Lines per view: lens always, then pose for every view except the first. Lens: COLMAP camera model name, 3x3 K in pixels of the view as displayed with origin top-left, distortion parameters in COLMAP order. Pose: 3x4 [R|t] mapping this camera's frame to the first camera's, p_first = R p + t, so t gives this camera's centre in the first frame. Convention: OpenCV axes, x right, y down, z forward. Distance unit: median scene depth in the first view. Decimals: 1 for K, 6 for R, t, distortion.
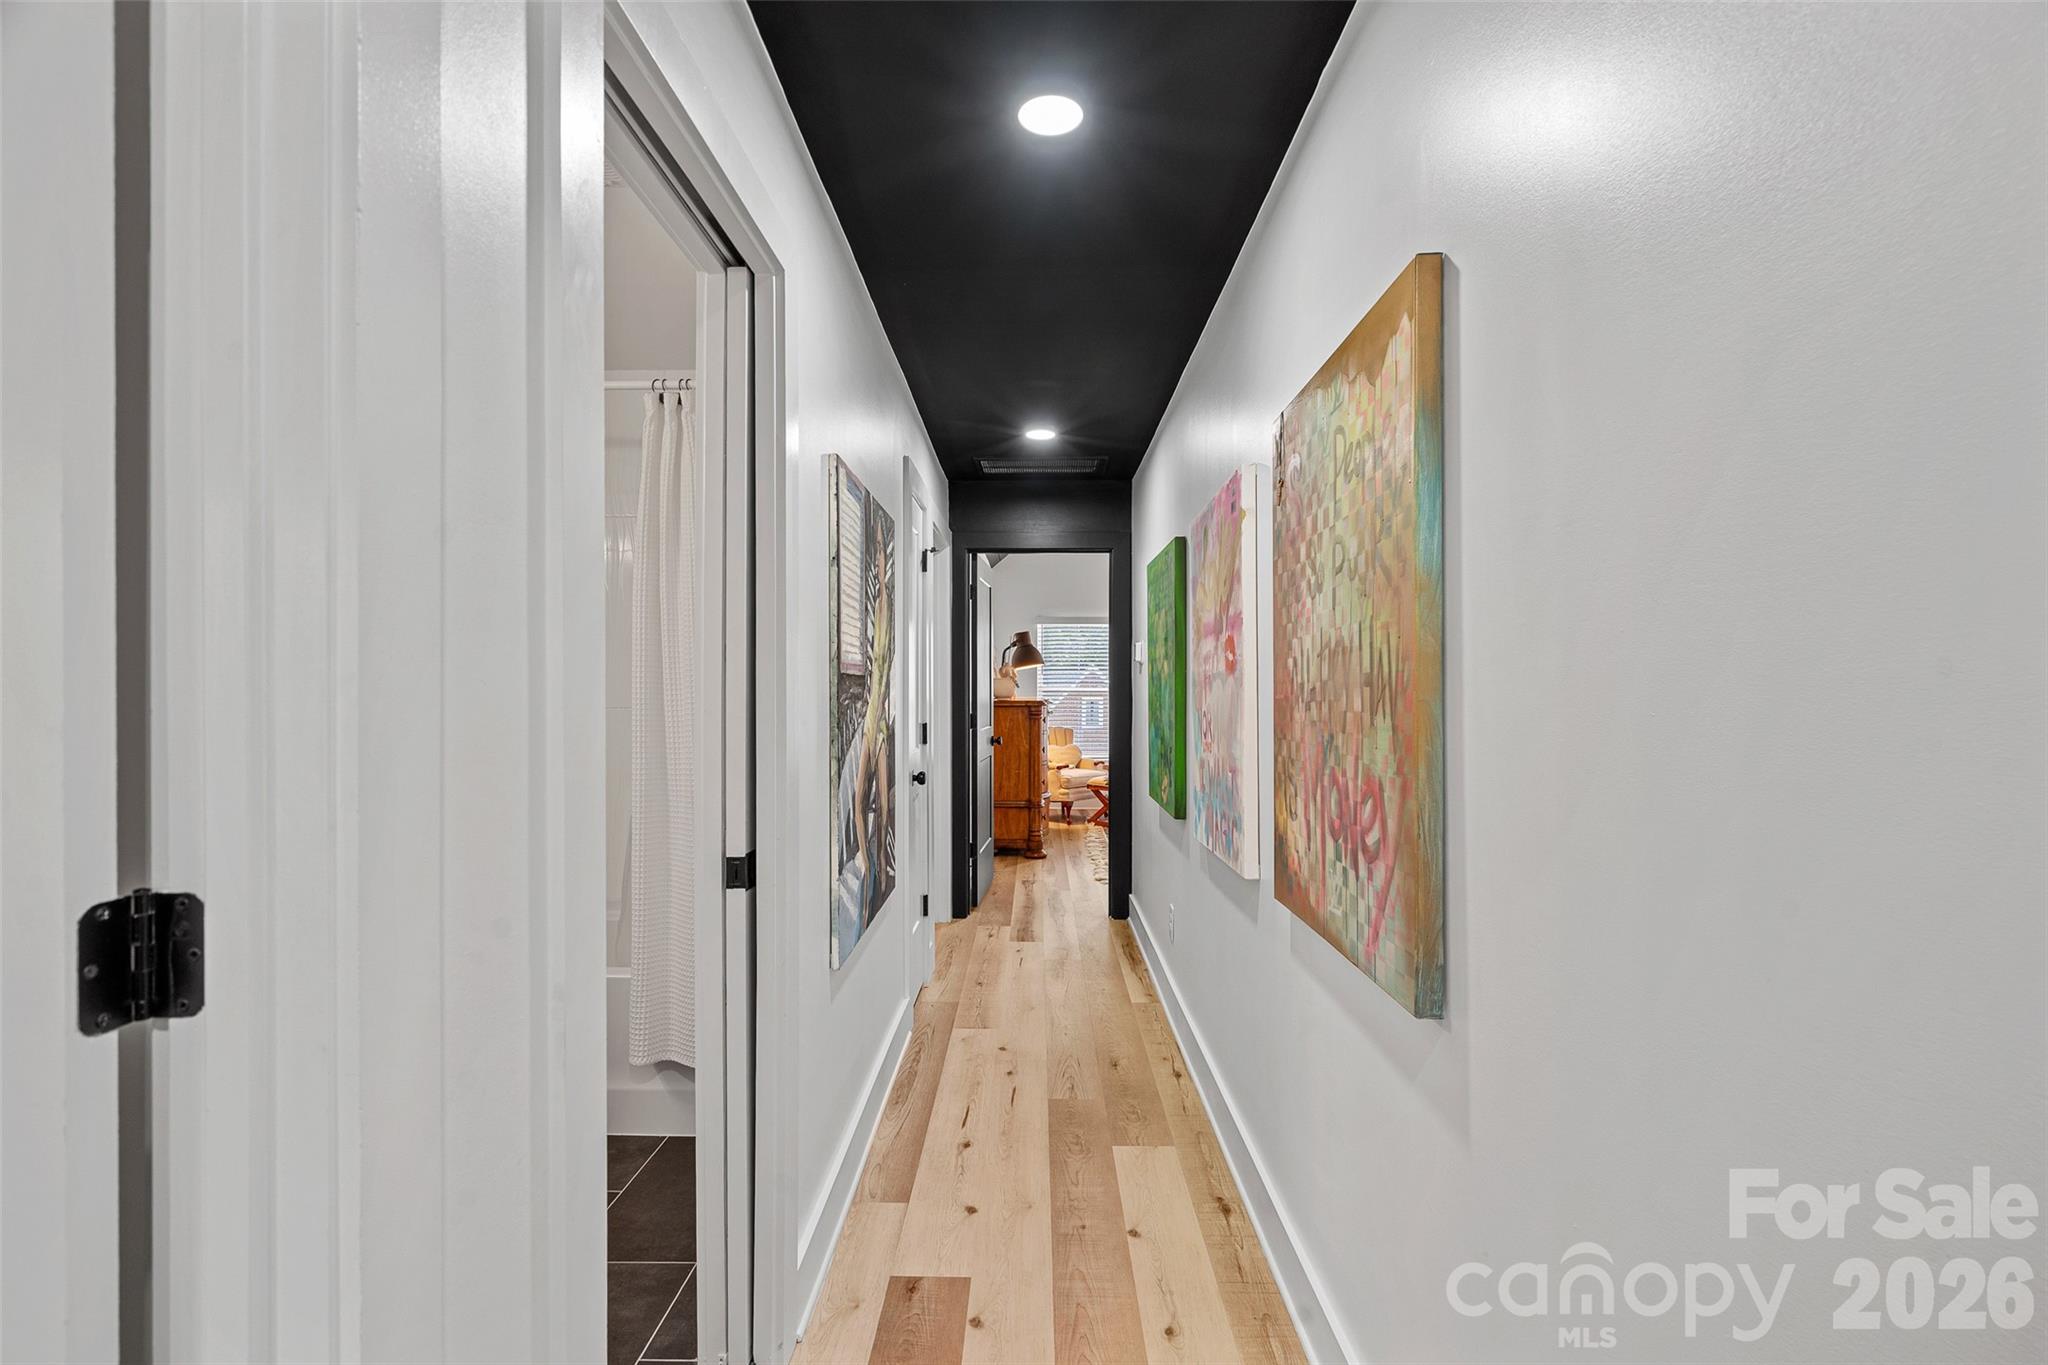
lens RADIAL K [[942.4, 0, 1015.6], [0, 942.4, 685.1], [0, 0, 1]] dist [-0.001251, -0.000884]
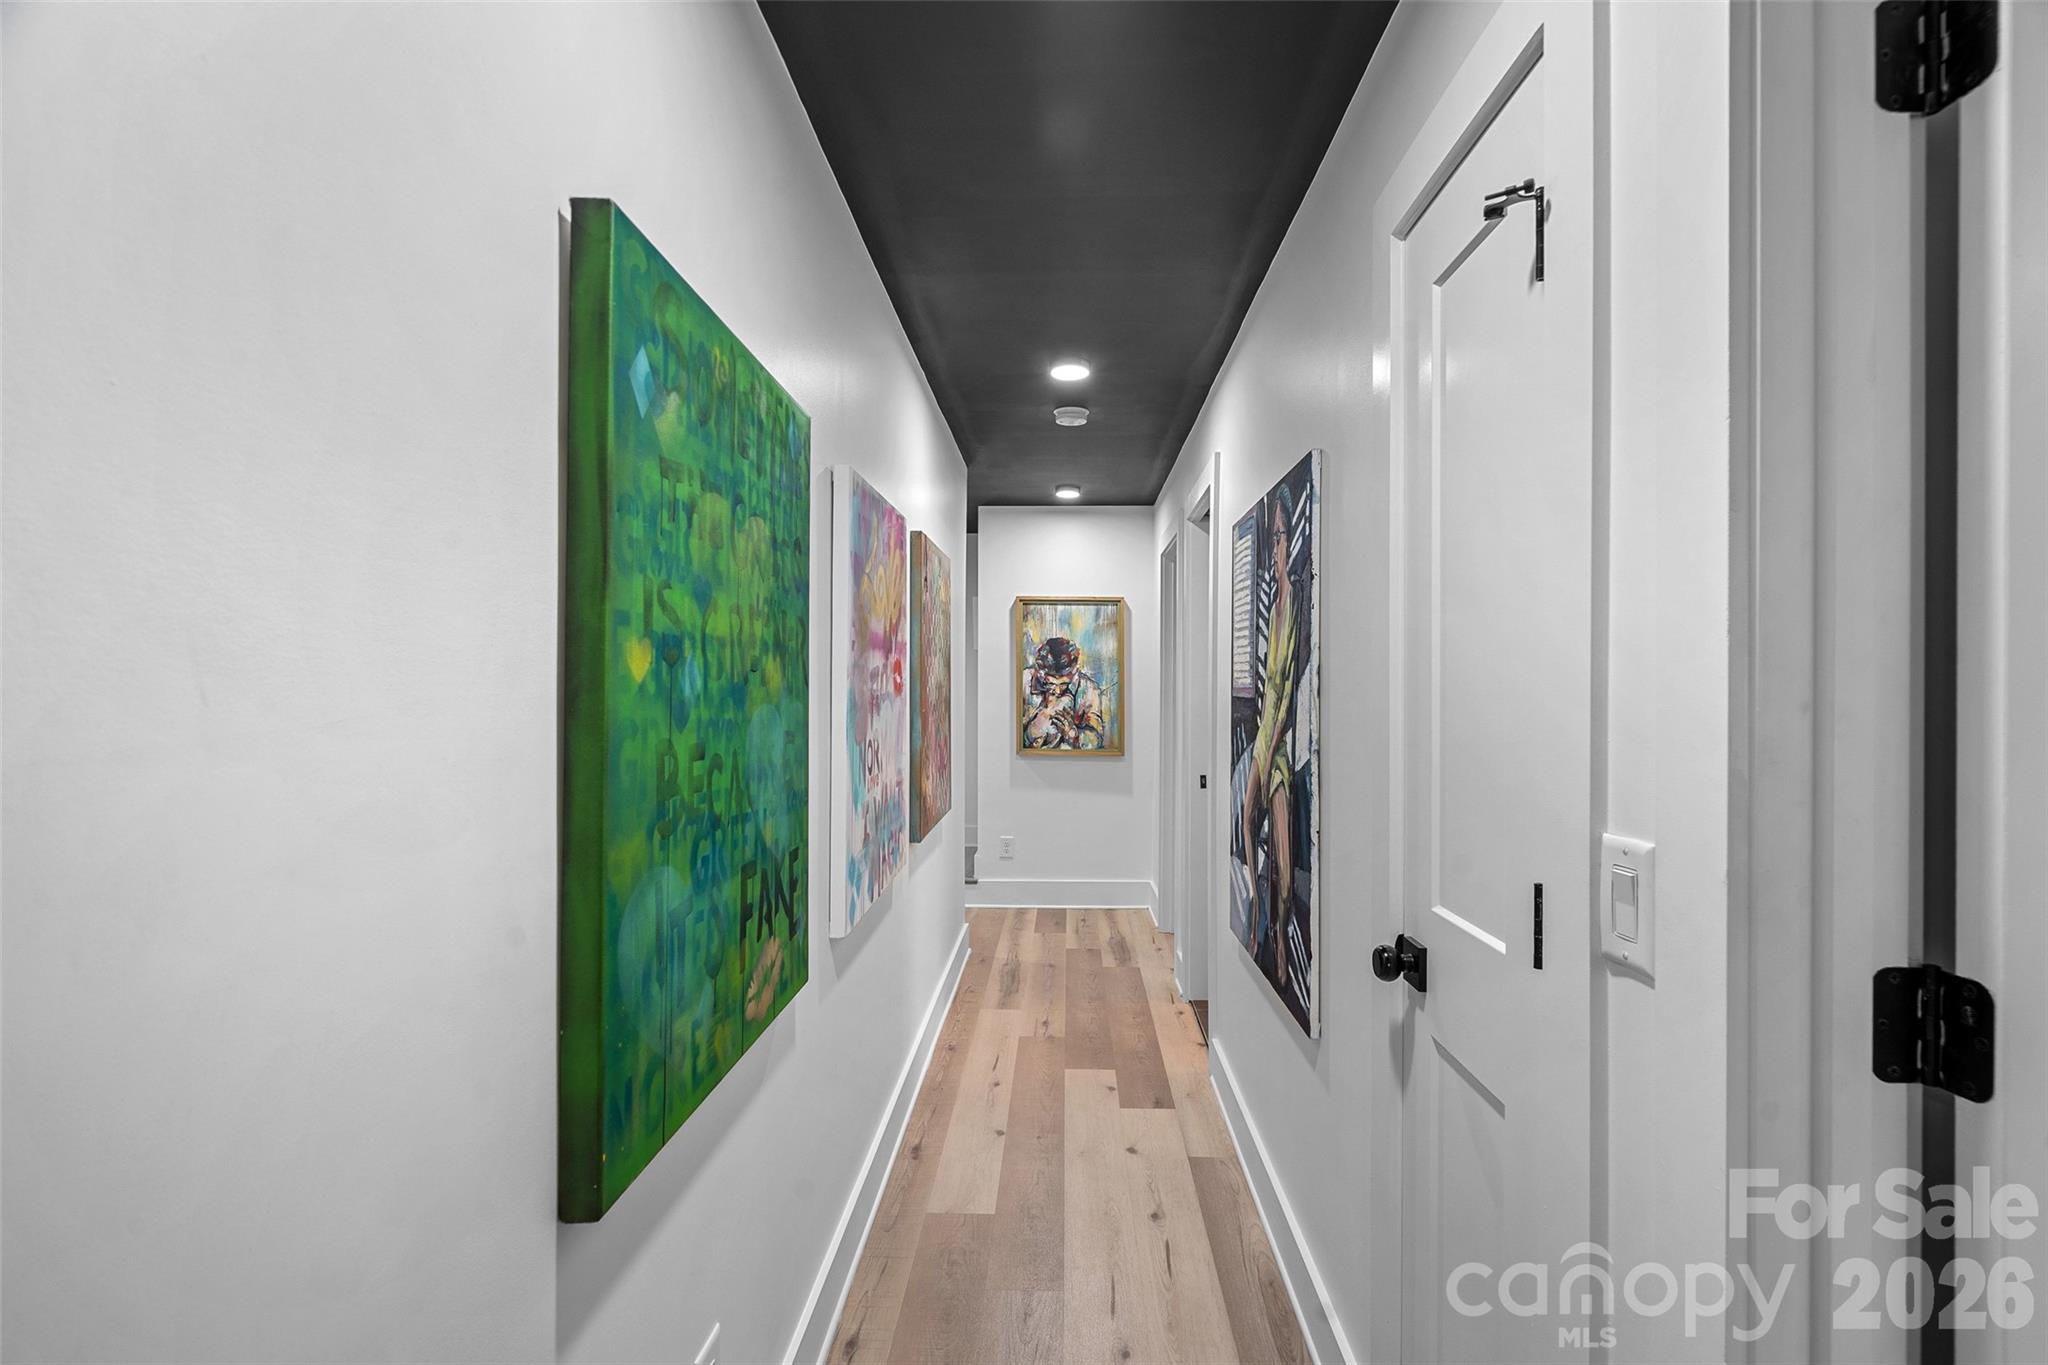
lens RADIAL K [[942.4, 0, 1036.9], [0, 942.4, 684.7], [0, 0, 1]] dist [-0.001251, -0.000884]
pose [[-0.999955, -0.002871, 0.009009, 0.056578], [-0.002930, 0.999974, -0.006592, -0.016499], [-0.008989, -0.006618, -0.999938, 1.971868]]
